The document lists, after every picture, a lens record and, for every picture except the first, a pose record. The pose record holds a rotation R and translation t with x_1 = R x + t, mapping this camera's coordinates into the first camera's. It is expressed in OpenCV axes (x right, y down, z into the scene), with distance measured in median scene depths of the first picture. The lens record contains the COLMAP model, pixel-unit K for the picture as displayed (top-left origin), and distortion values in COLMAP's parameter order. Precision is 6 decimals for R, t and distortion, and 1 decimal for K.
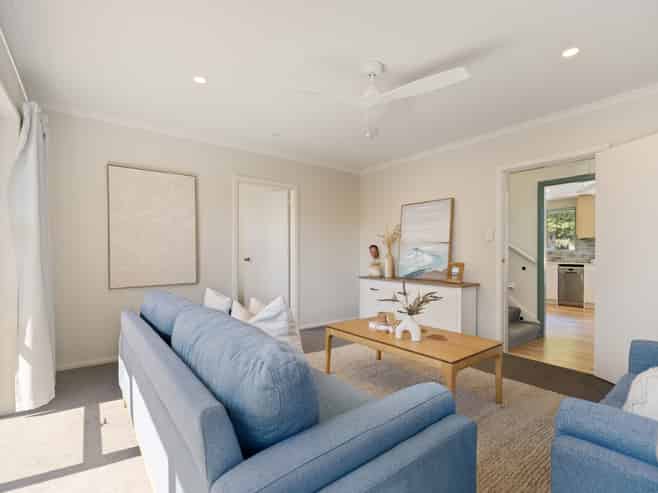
lens RADIAL K [[313.7, 0, 328.2], [0, 313.7, 256.0], [0, 0, 1]] dist [0.000504, 0.000187]
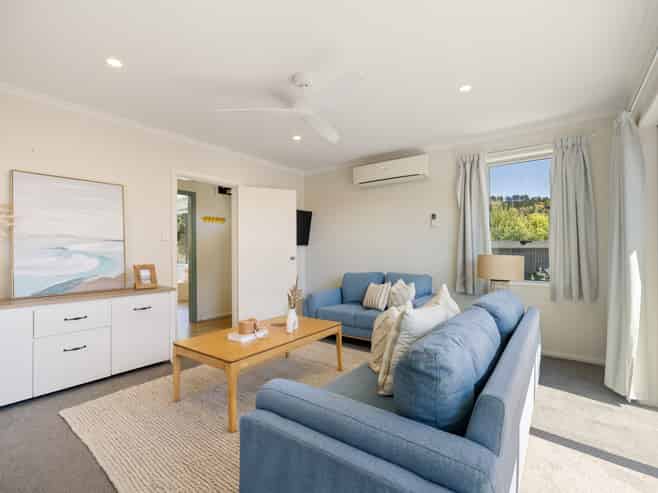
lens RADIAL K [[309.0, 0, 329.0], [0, 309.0, 246.5], [0, 0, 1]] dist [-0.001012, 0.000144]
pose [[-0.279064, 0.015333, 0.960150, -0.504858], [0.015720, 0.999811, -0.011397, -0.009927], [-0.960144, 0.011913, -0.279252, 0.701105]]
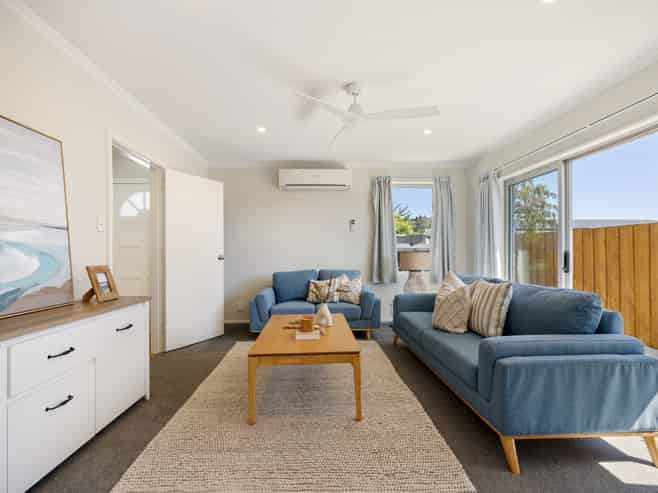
lens RADIAL K [[308.9, 0, 326.6], [0, 308.9, 250.6], [0, 0, 1]] dist [0.002137, 0.000090]
pose [[-0.818509, 0.012300, 0.574362, -0.244327], [0.013061, 0.999911, -0.002800, 0.000431], [-0.574345, 0.005210, -0.818597, 1.142693]]
